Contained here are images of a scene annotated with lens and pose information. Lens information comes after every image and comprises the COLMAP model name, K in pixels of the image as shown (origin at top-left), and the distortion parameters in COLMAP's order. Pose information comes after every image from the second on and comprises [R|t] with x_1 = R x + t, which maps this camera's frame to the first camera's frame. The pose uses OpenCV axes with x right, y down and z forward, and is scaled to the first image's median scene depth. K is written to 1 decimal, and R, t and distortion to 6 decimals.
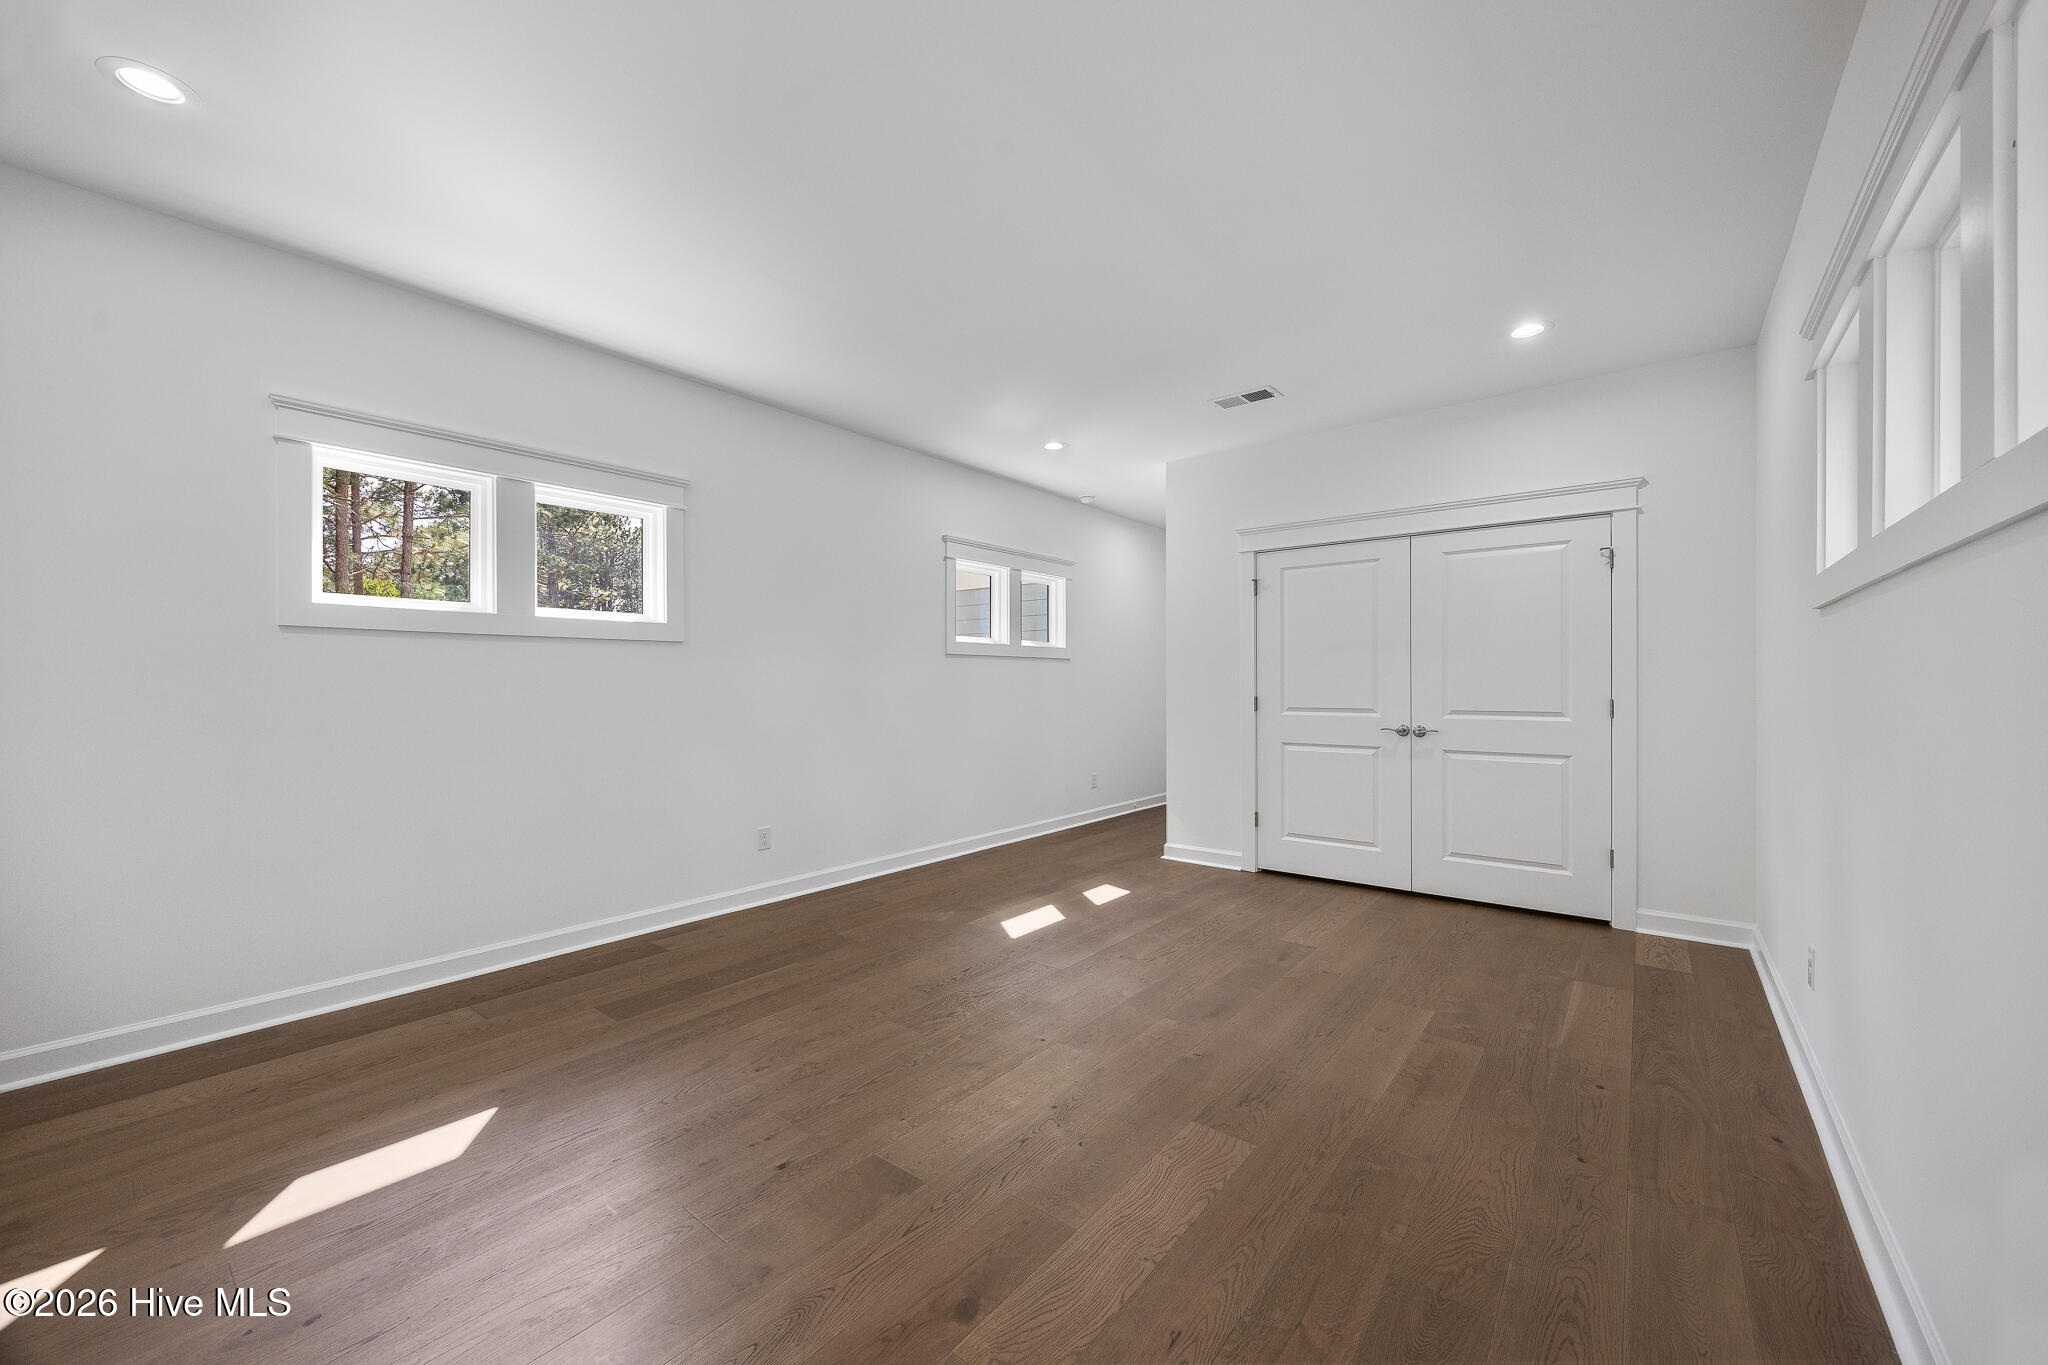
lens RADIAL K [[785.6, 0, 1019.0], [0, 785.6, 693.4], [0, 0, 1]] dist [-0.011424, -0.000183]
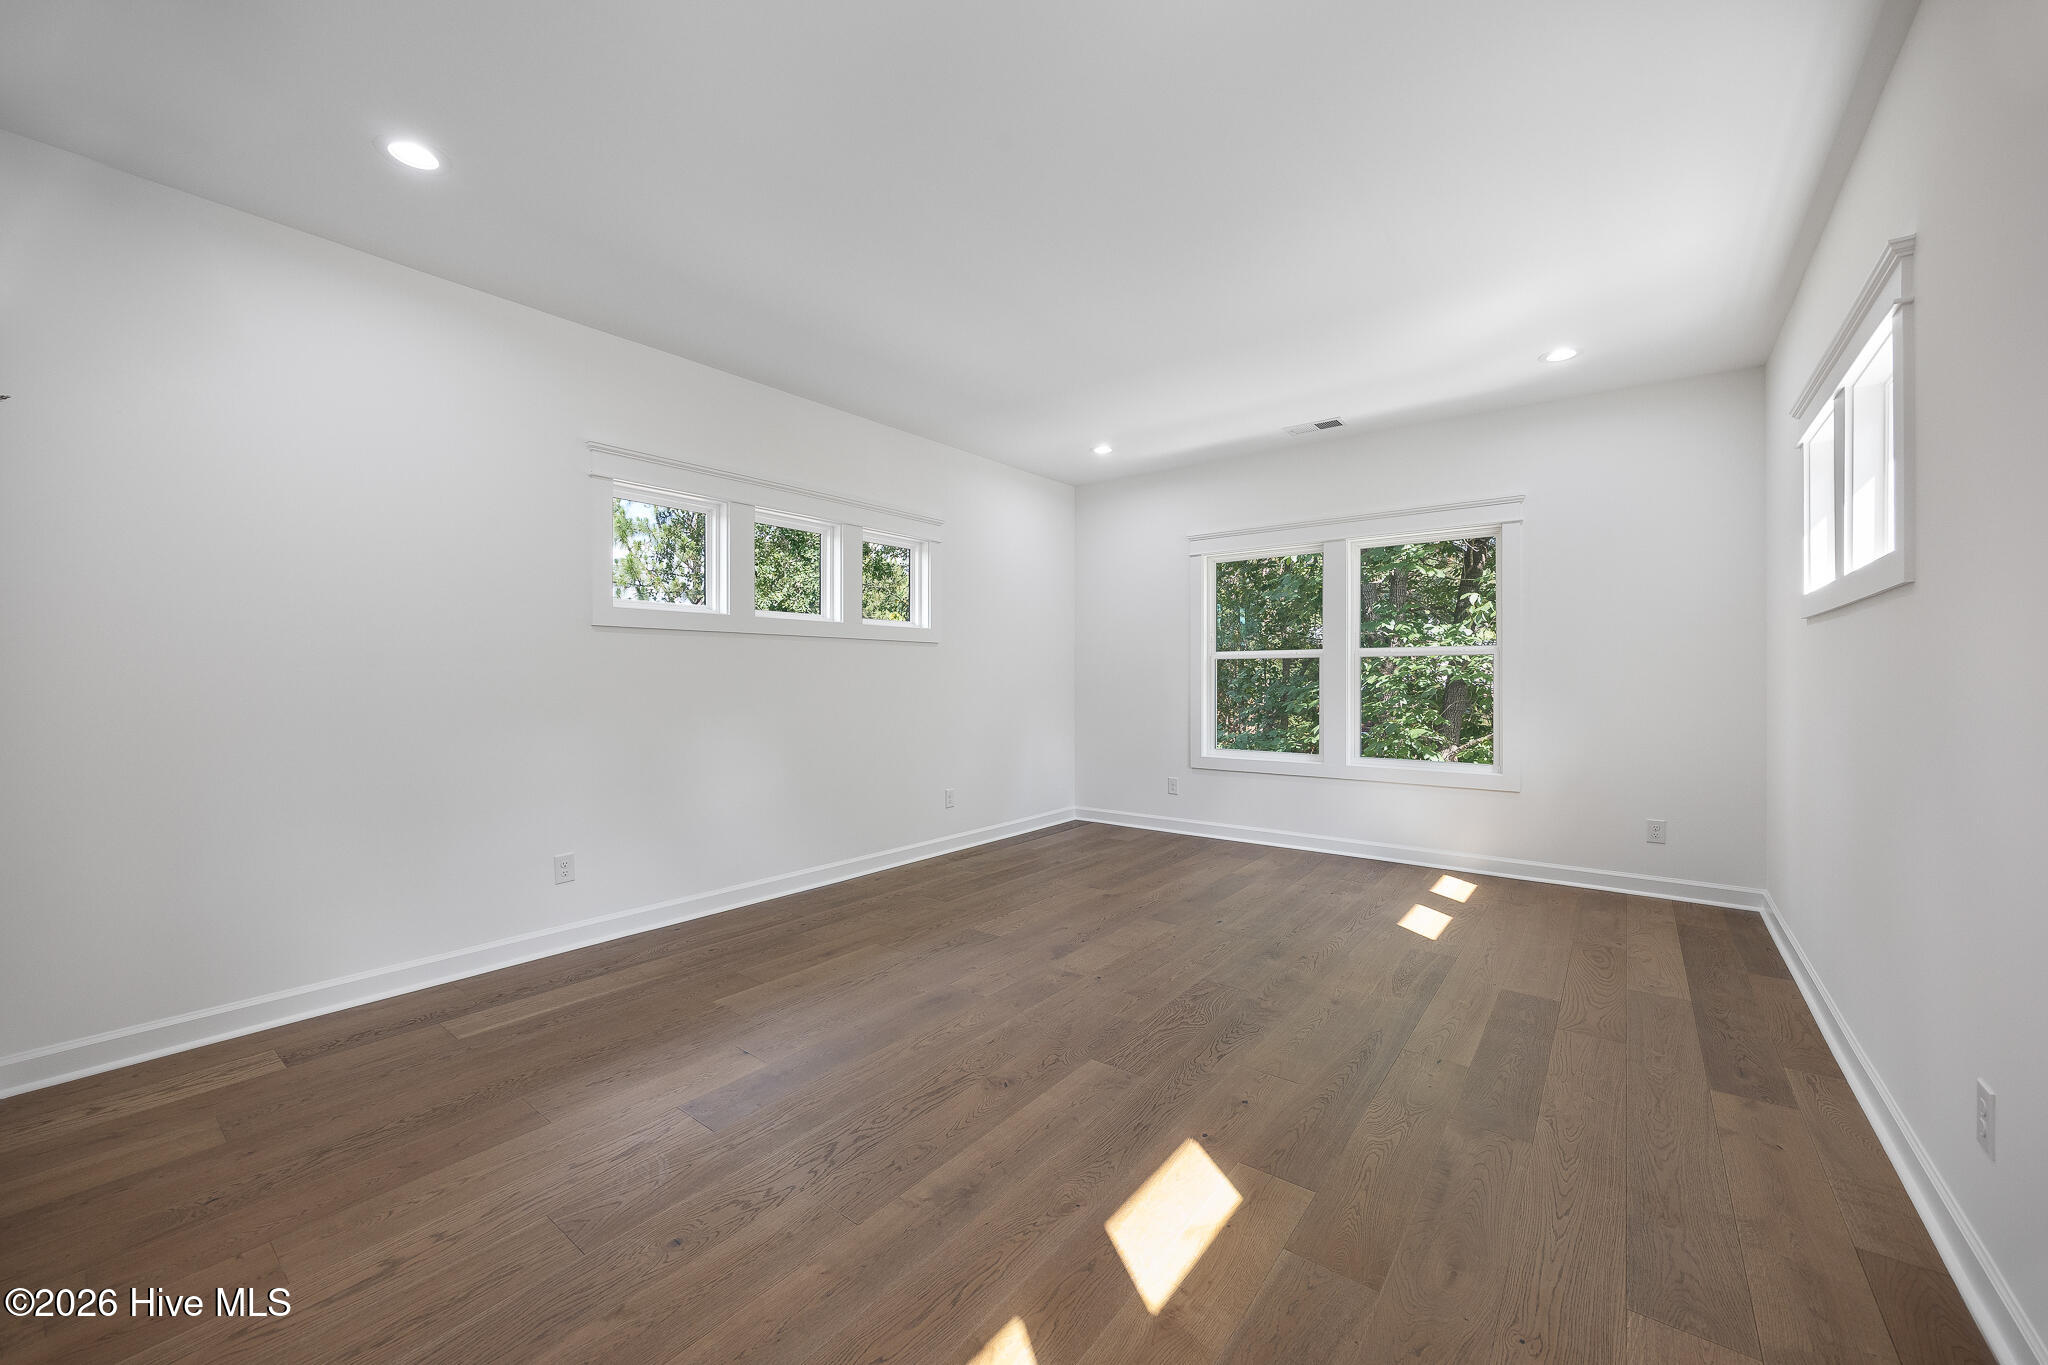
lens RADIAL K [[815.1, 0, 1030.1], [0, 815.1, 681.2], [0, 0, 1]] dist [0.002059, 0.001069]
pose [[0.999664, 0.000873, 0.025922, -0.241214], [-0.000787, 0.999994, -0.003326, 0.000784], [-0.025925, 0.003305, 0.999658, -0.256728]]
